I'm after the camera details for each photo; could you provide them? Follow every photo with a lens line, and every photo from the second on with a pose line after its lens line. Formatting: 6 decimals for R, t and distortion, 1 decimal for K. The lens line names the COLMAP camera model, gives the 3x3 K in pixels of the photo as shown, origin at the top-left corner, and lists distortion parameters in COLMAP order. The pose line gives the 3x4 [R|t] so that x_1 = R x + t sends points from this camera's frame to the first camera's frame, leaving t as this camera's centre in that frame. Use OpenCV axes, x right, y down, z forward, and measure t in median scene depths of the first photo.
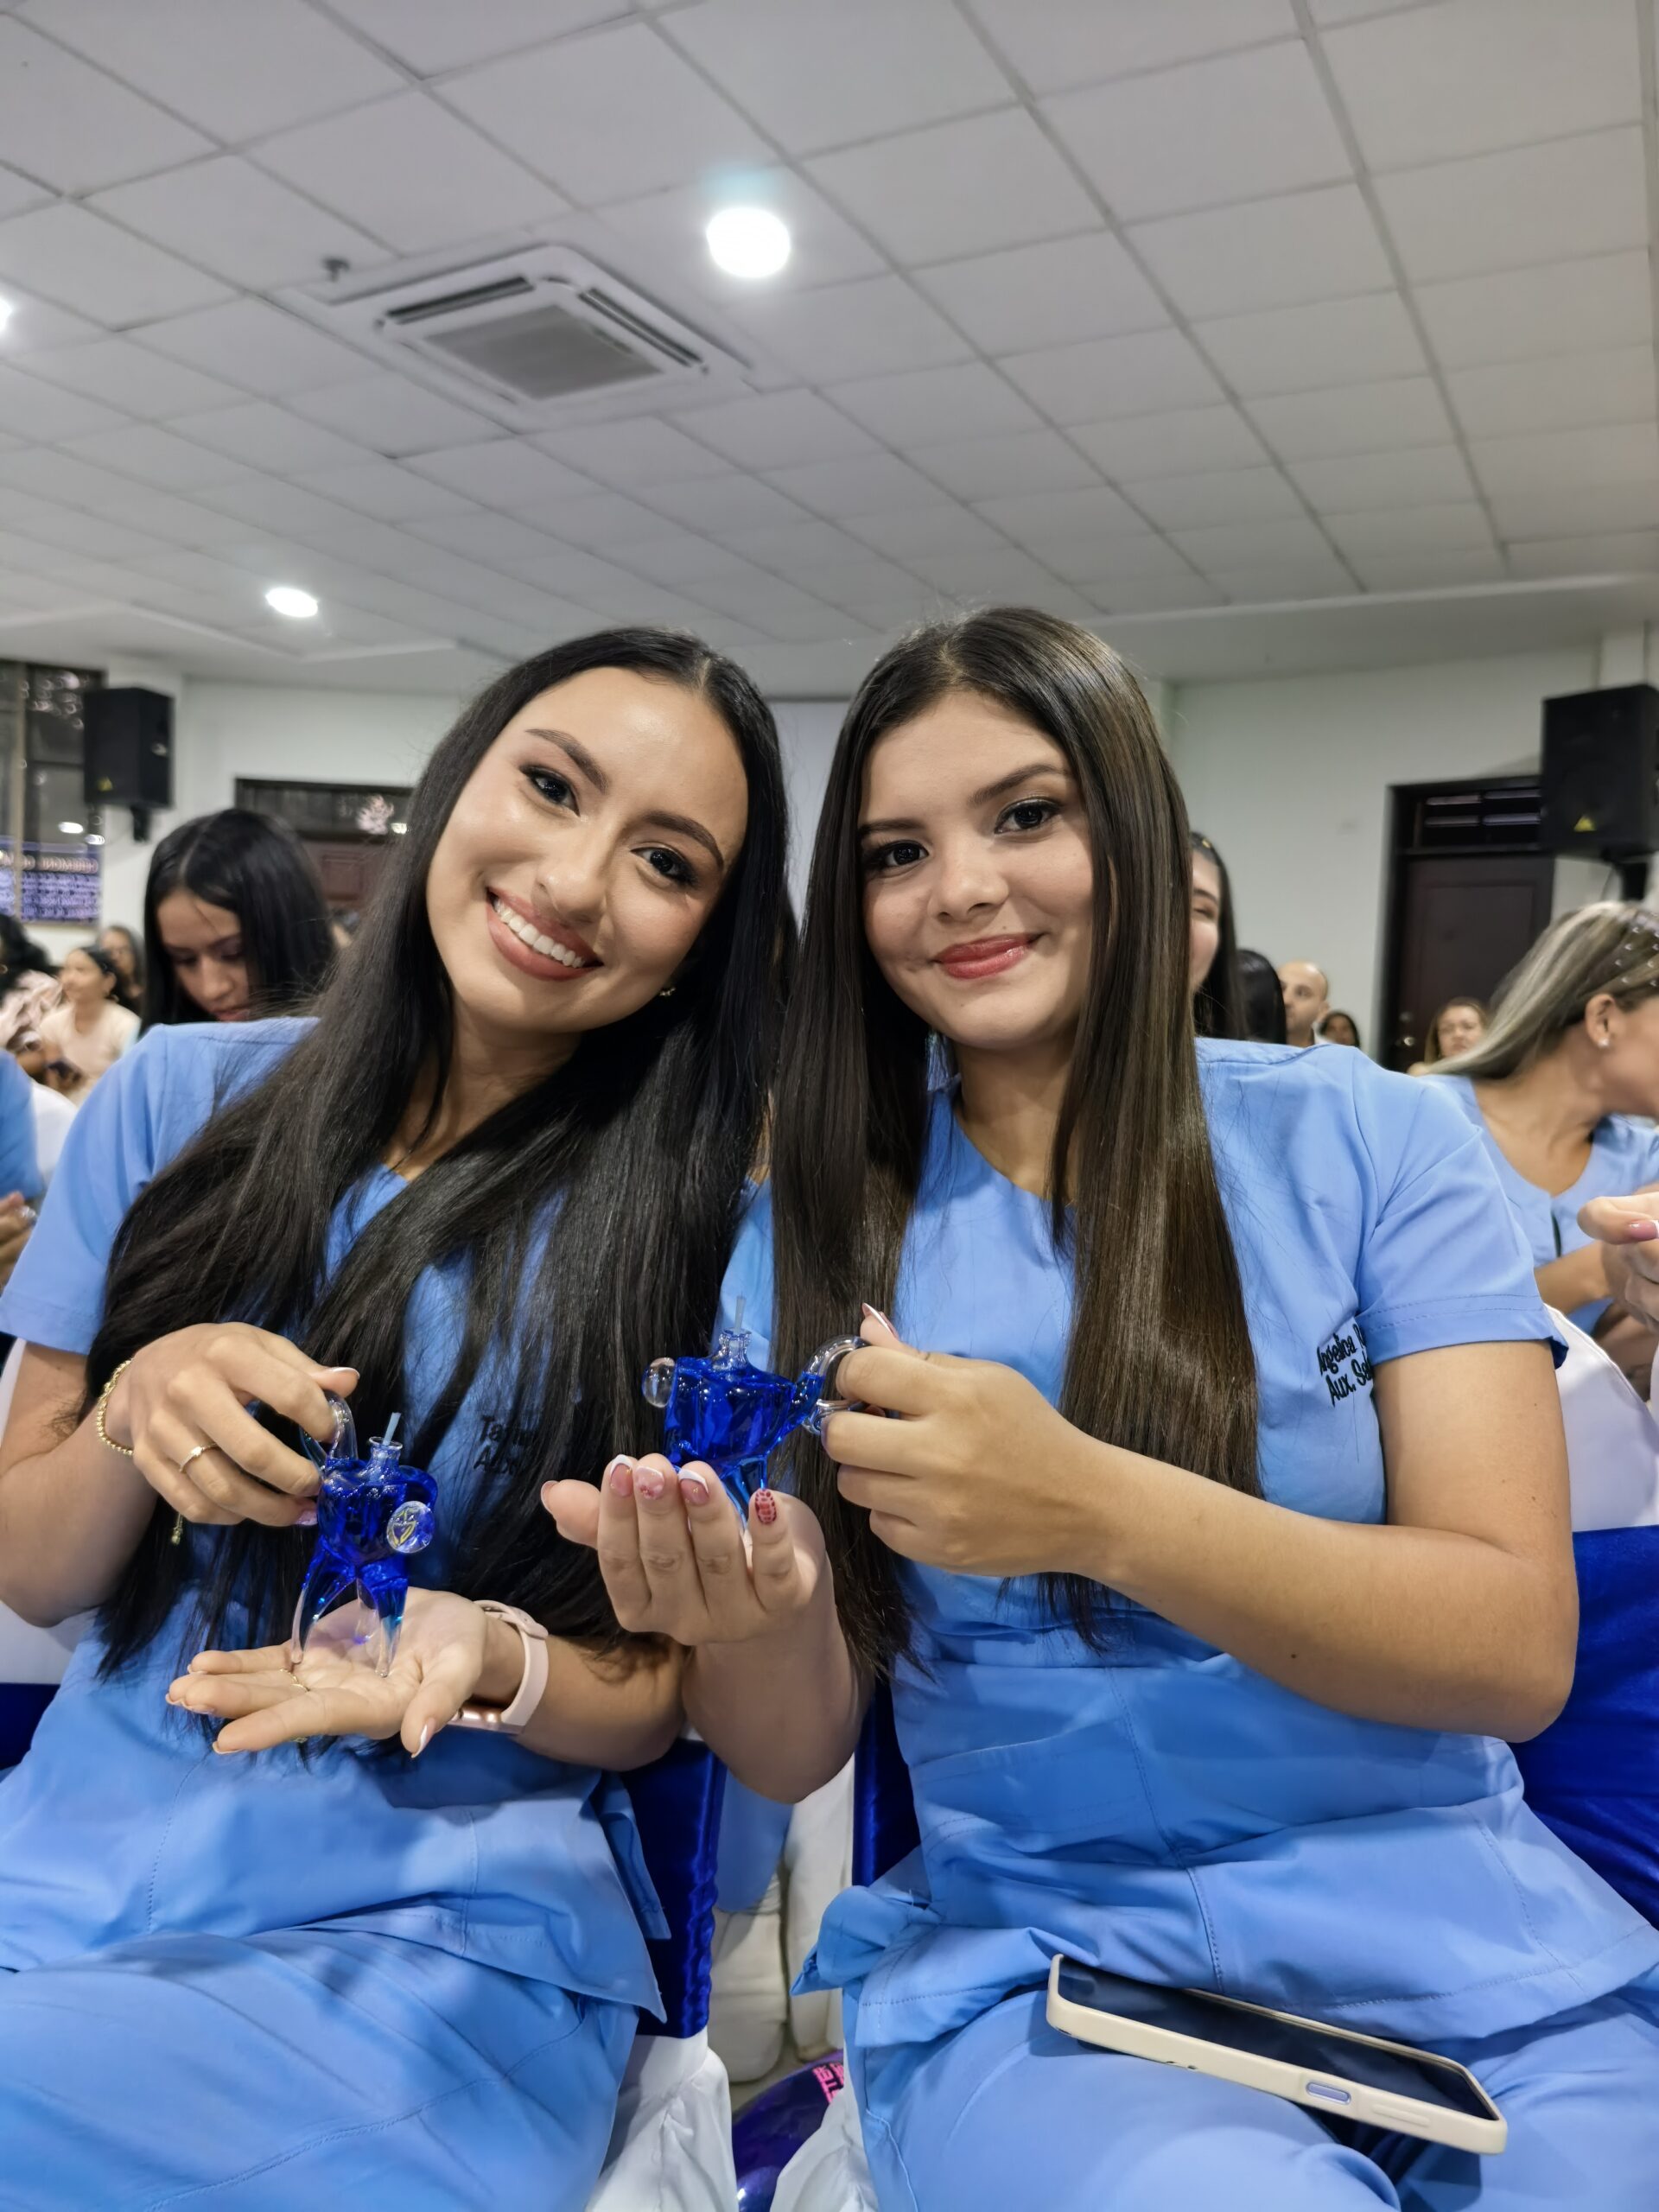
lens RADIAL K [[1509.7, 0, 829.5], [0, 1509.7, 1106.0], [0, 0, 1]] dist [0.056659, 0.000694]
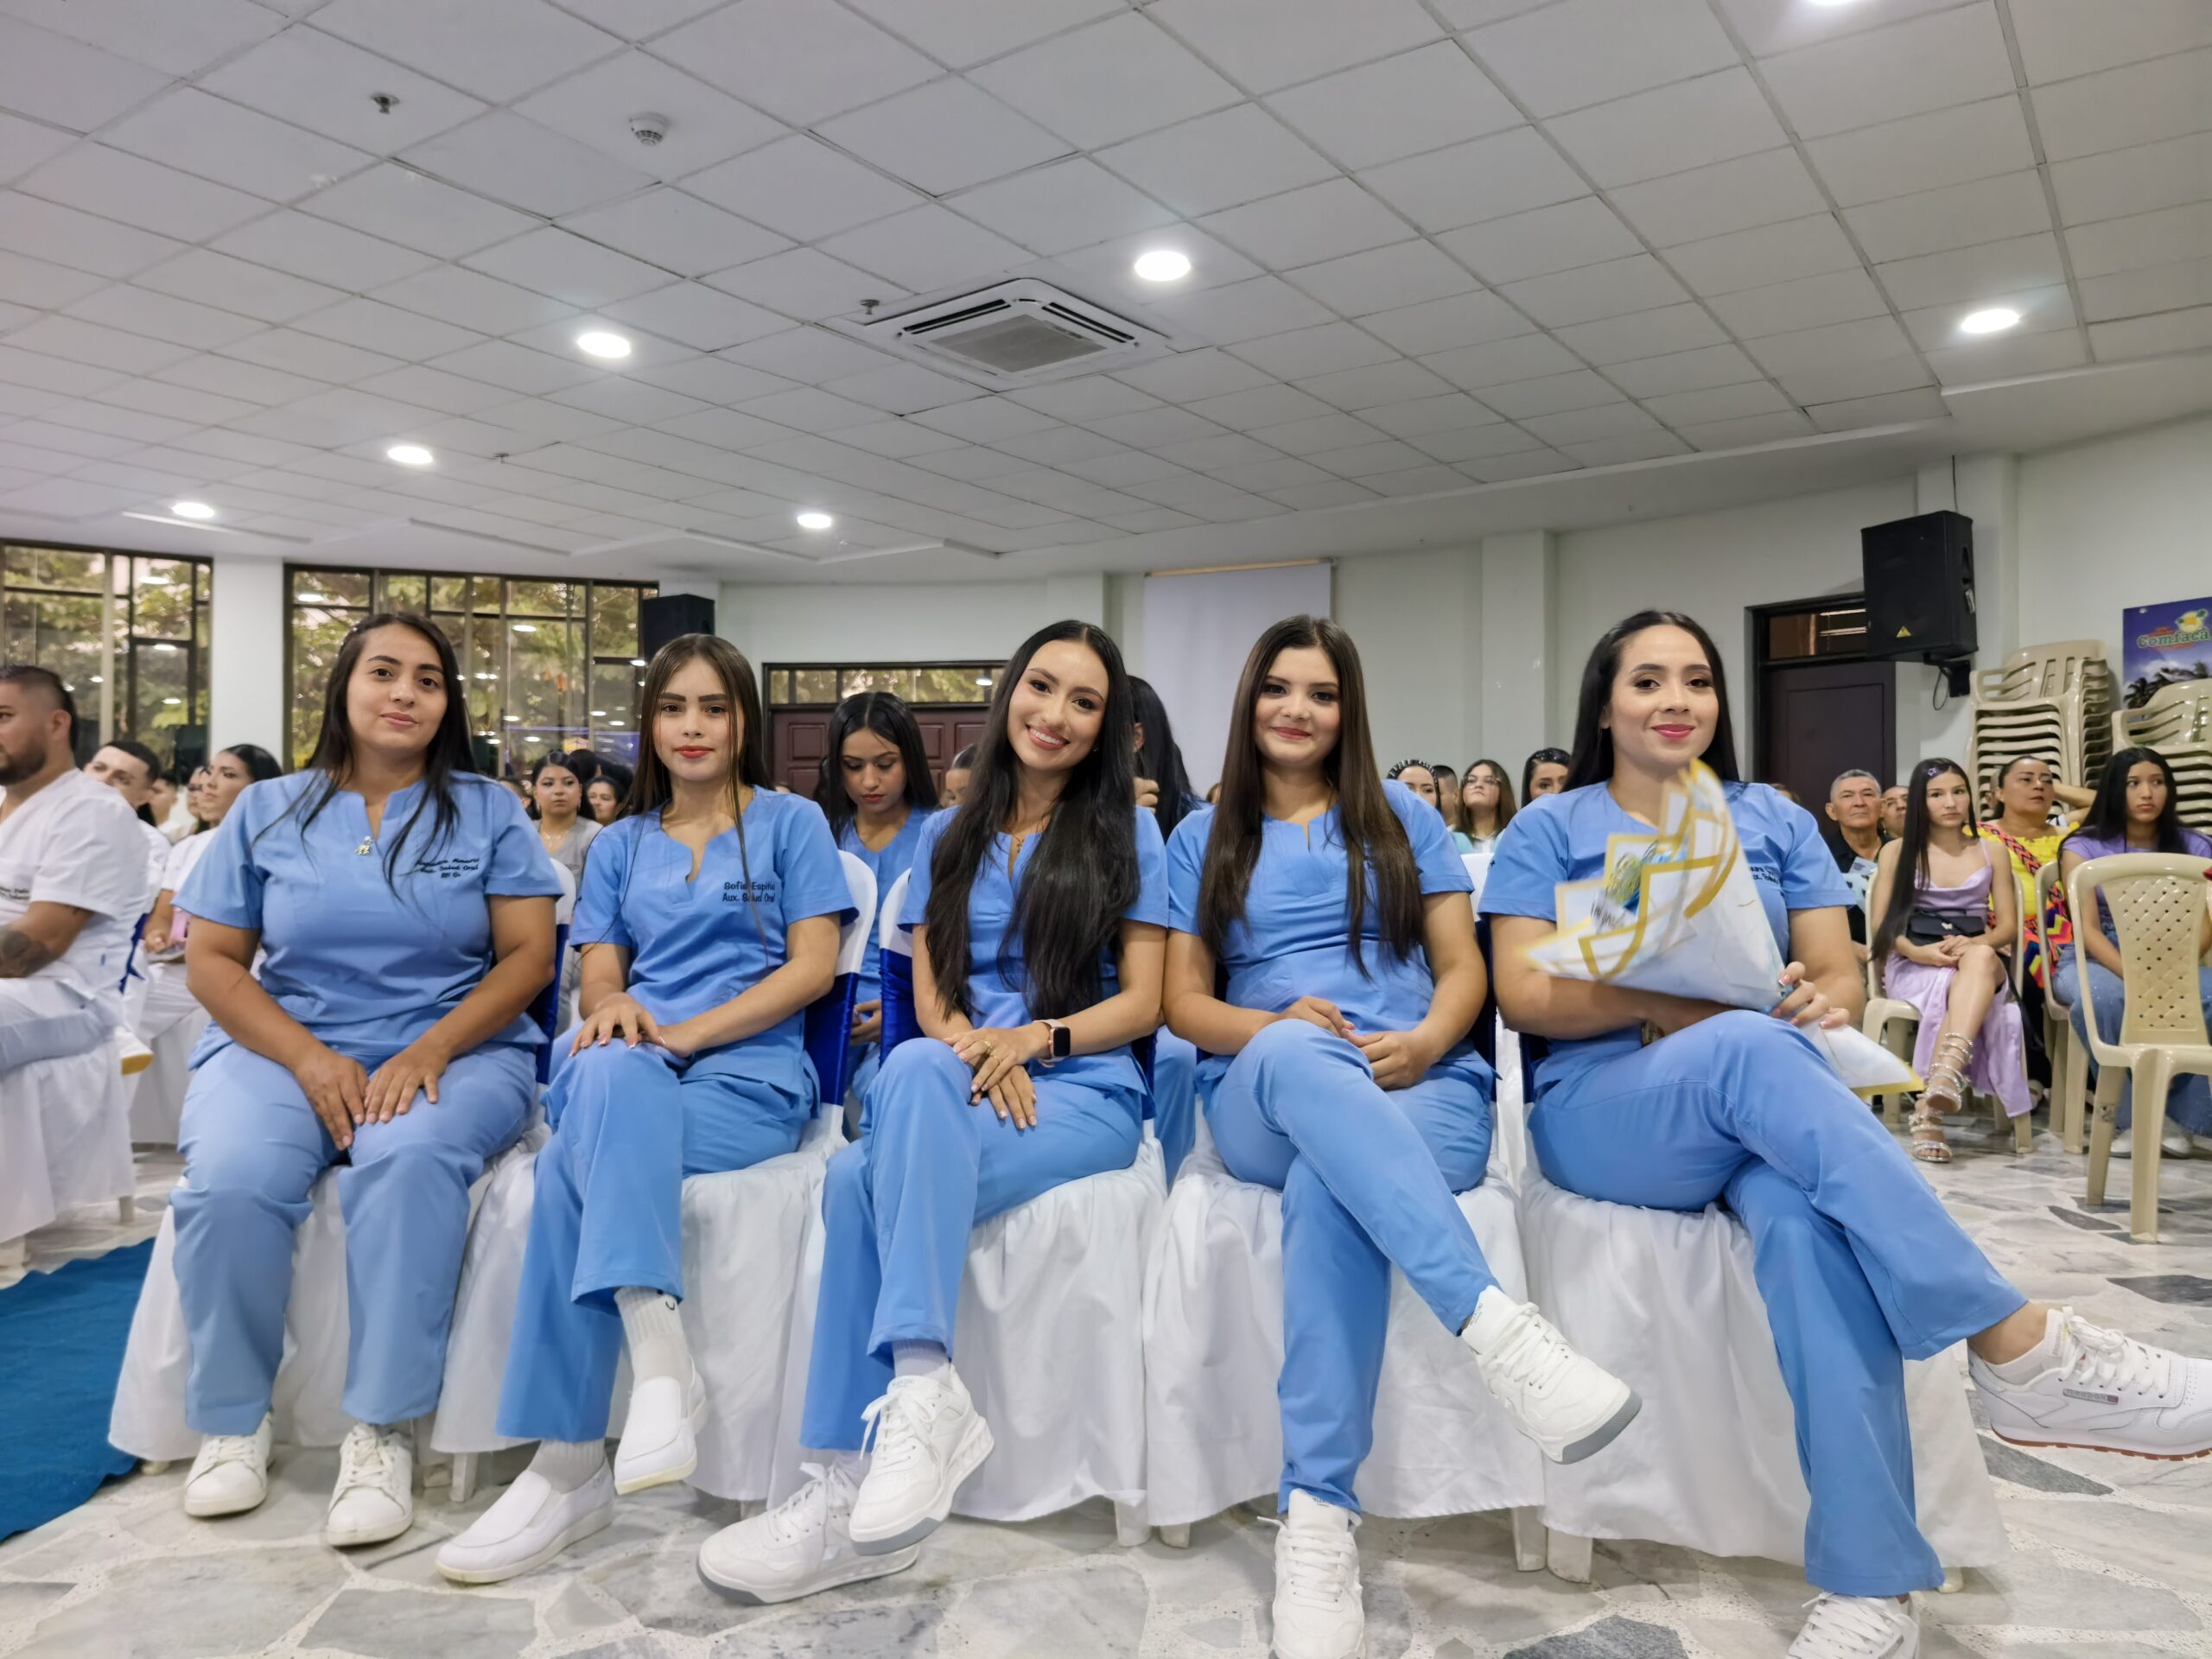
lens RADIAL K [[1731.4, 0, 1106.0], [0, 1731.4, 829.5], [0, 0, 1]] dist [0.001648, 0.000295]
pose [[0.989427, -0.053018, -0.134994, 0.071803], [0.040425, 0.994715, -0.094379, 0.078359], [0.139285, 0.087924, 0.986341, -0.446195]]
